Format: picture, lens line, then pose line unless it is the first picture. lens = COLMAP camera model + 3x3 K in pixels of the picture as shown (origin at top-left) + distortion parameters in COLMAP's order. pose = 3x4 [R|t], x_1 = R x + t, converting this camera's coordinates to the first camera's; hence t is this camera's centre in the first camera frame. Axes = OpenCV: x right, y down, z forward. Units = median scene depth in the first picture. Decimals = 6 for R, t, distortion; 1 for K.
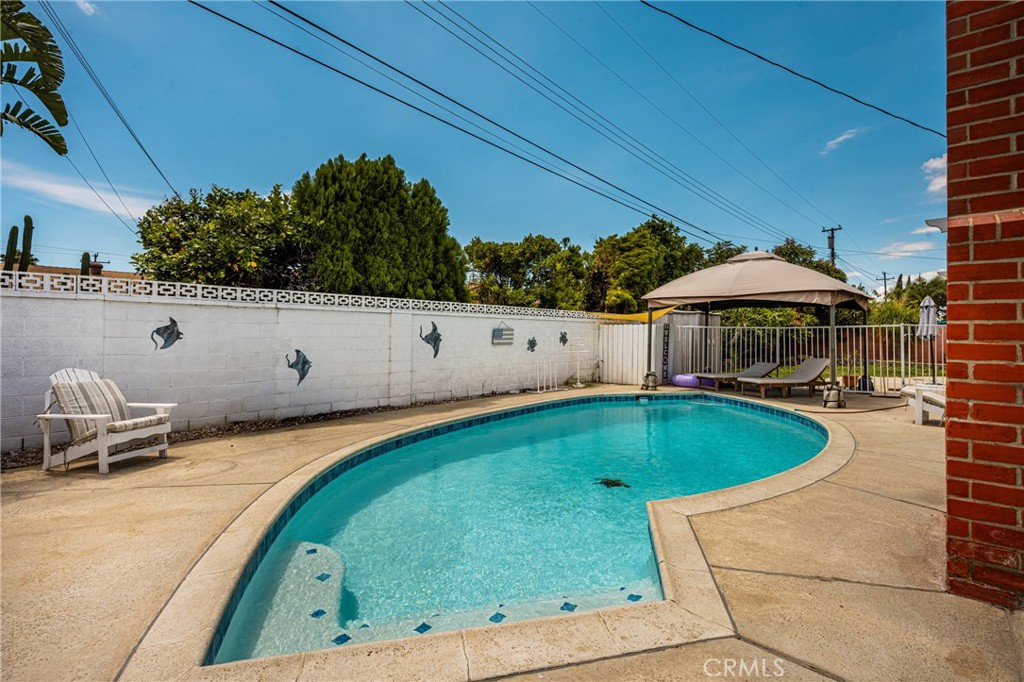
lens RADIAL K [[487.7, 0, 515.8], [0, 487.7, 329.5], [0, 0, 1]] dist [0.001127, -0.000274]
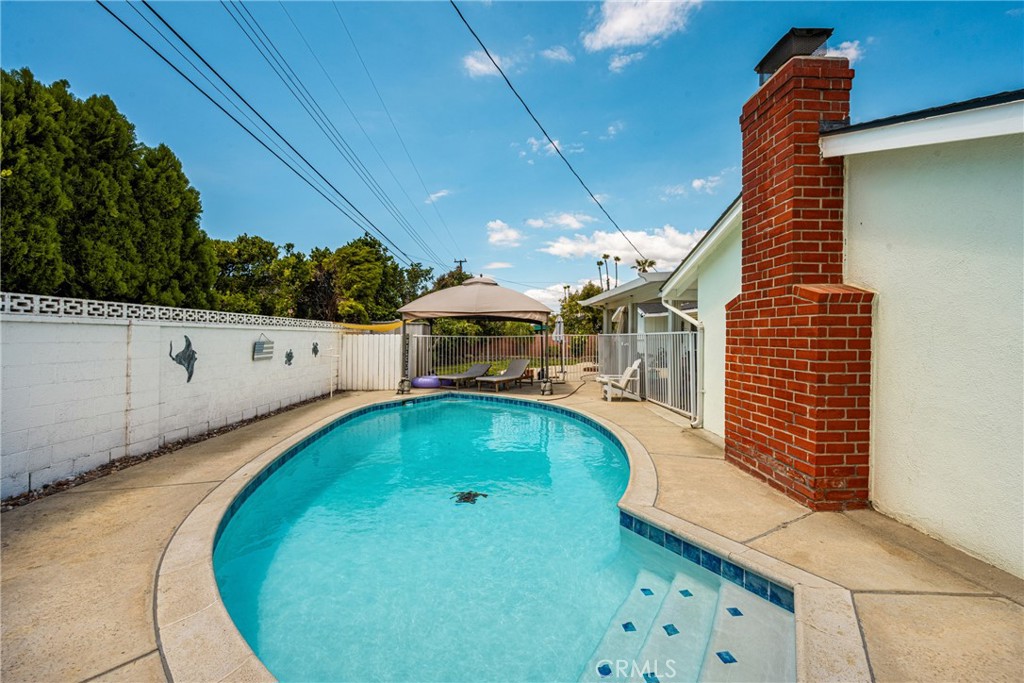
lens RADIAL K [[415.9, 0, 507.8], [0, 415.9, 337.2], [0, 0, 1]] dist [0.001245, 0.000038]
pose [[0.746644, -0.008256, 0.665173, -0.228203], [0.001051, 0.999936, 0.011232, -0.020395], [-0.665223, -0.007687, 0.746605, 0.173364]]
